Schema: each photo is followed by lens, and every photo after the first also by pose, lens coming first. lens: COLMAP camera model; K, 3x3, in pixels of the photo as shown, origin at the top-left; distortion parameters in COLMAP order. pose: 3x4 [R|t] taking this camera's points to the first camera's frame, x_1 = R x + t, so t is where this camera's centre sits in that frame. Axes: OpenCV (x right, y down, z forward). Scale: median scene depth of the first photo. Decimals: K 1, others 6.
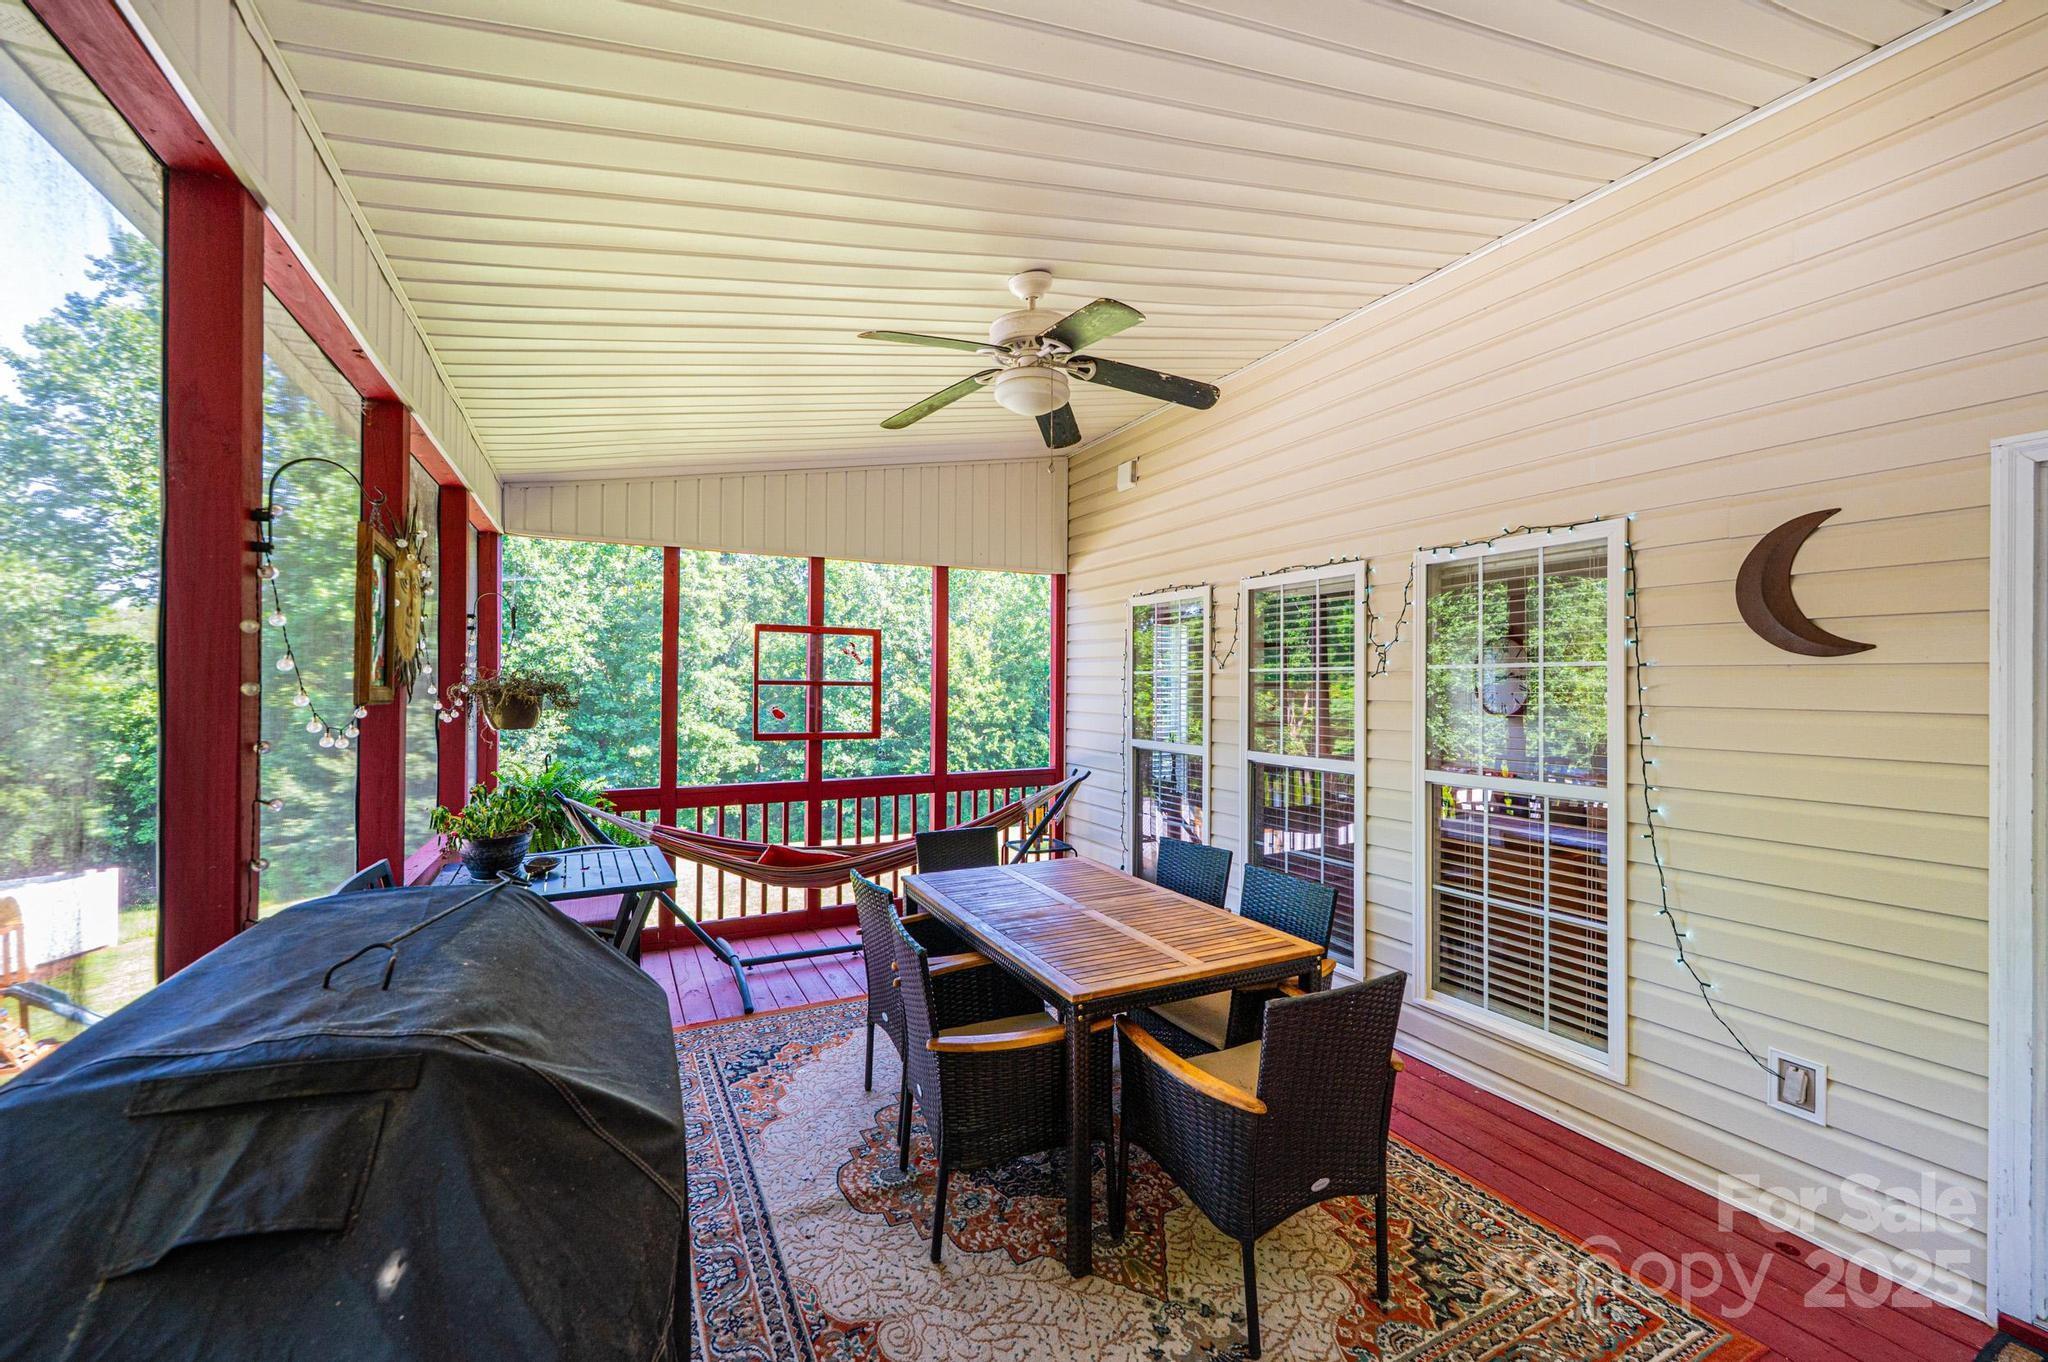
lens RADIAL K [[814.5, 0, 1024.0], [0, 814.5, 681.0], [0, 0, 1]] dist [-0.001742, -0.000175]
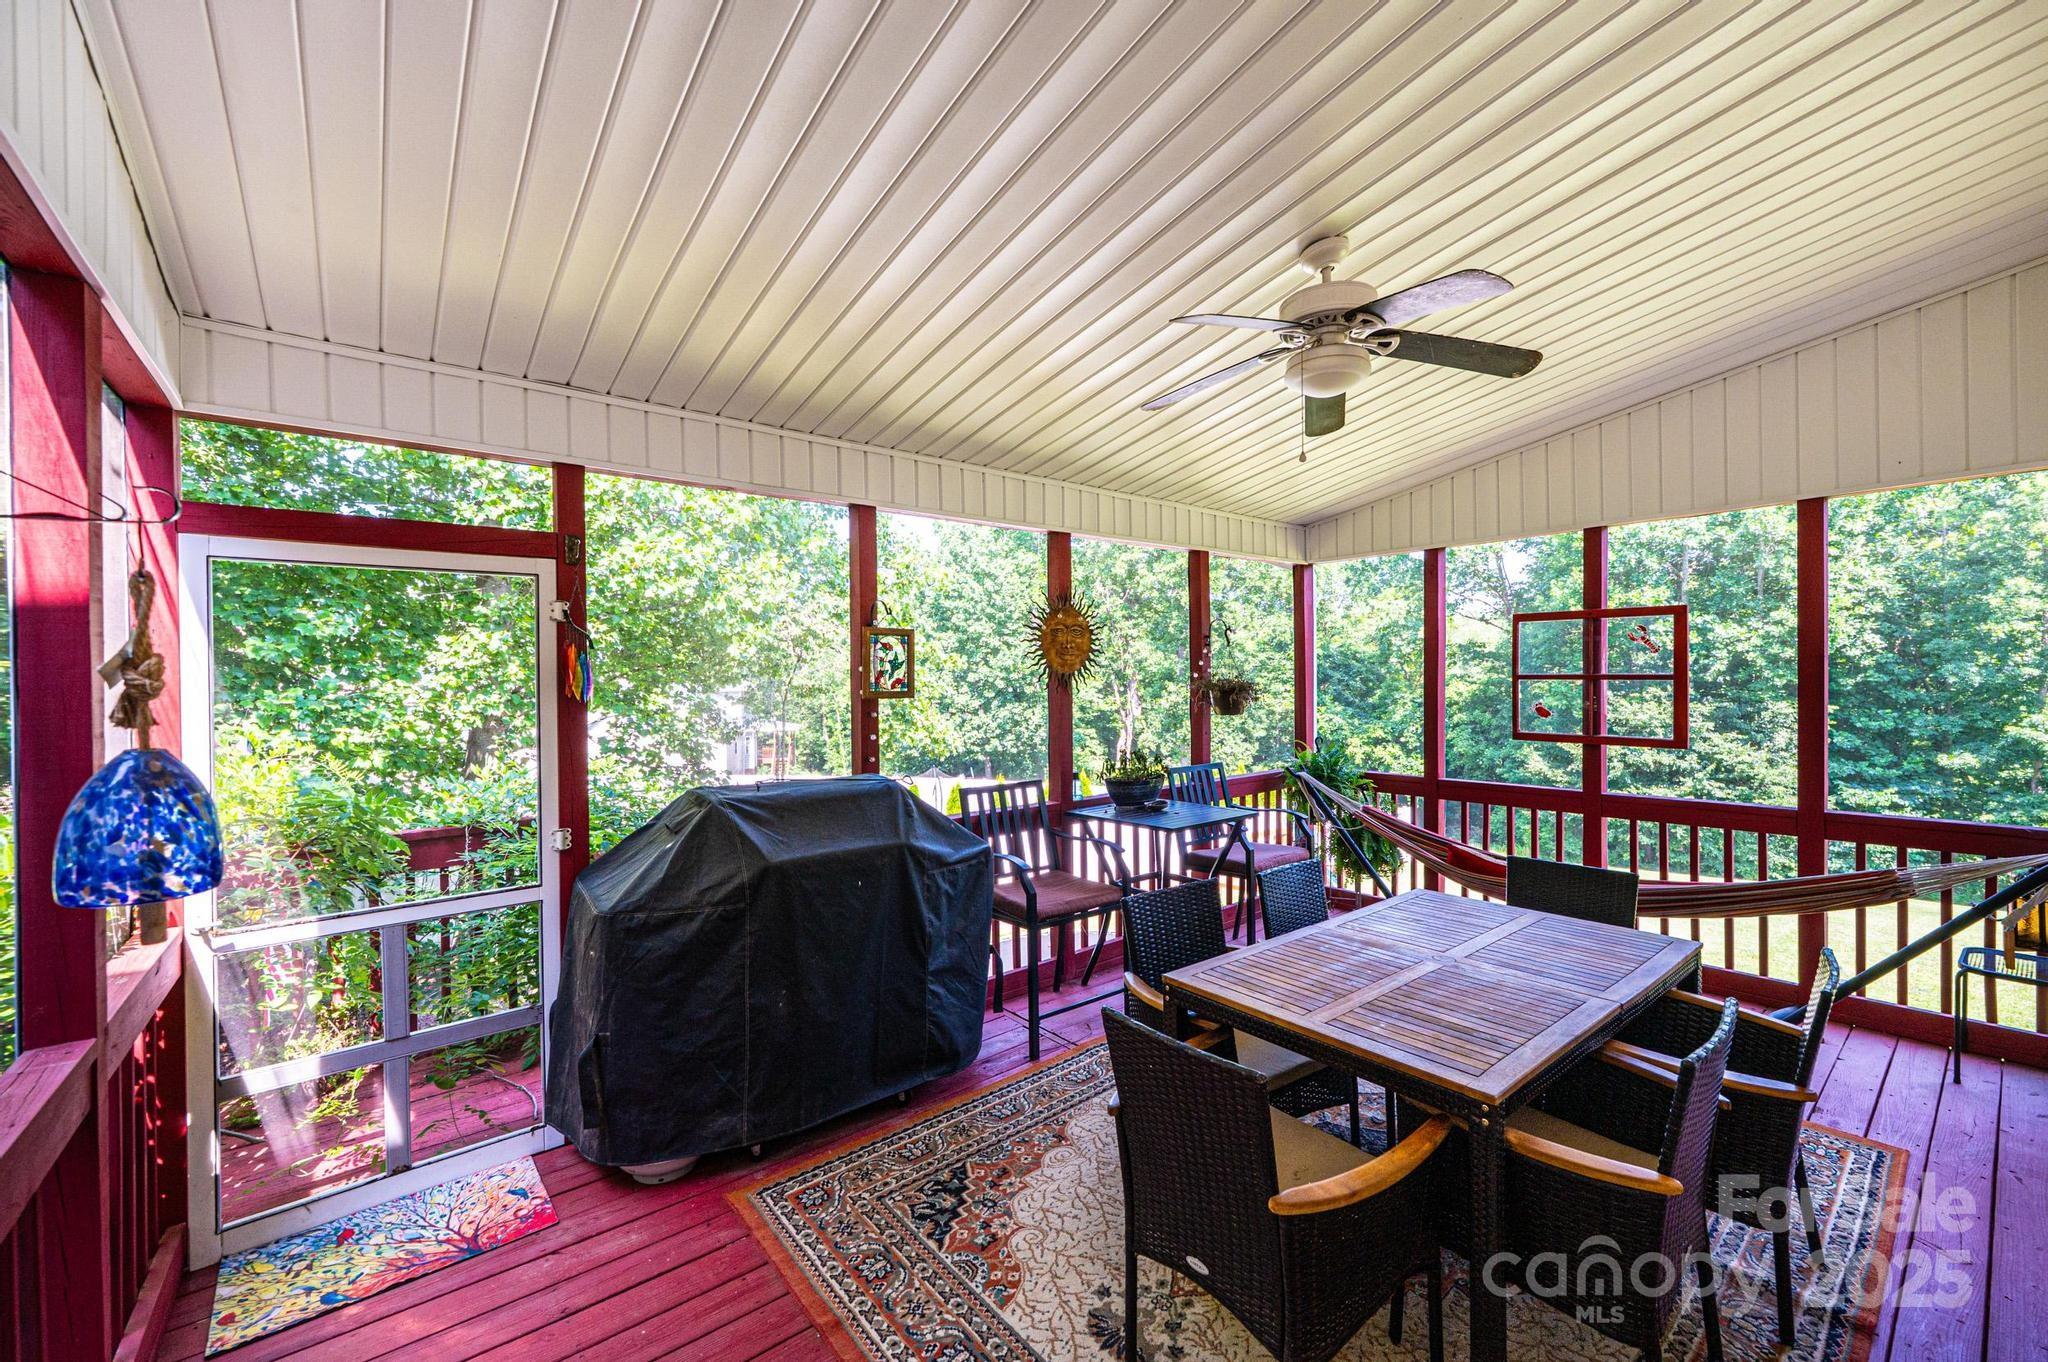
lens RADIAL K [[814.5, 0, 1024.0], [0, 814.5, 681.0], [0, 0, 1]] dist [-0.001742, -0.000175]
pose [[0.204314, -0.003073, -0.978901, 0.453177], [0.019152, 0.999816, 0.000859, -0.005113], [0.978718, -0.018924, 0.204335, 0.249266]]
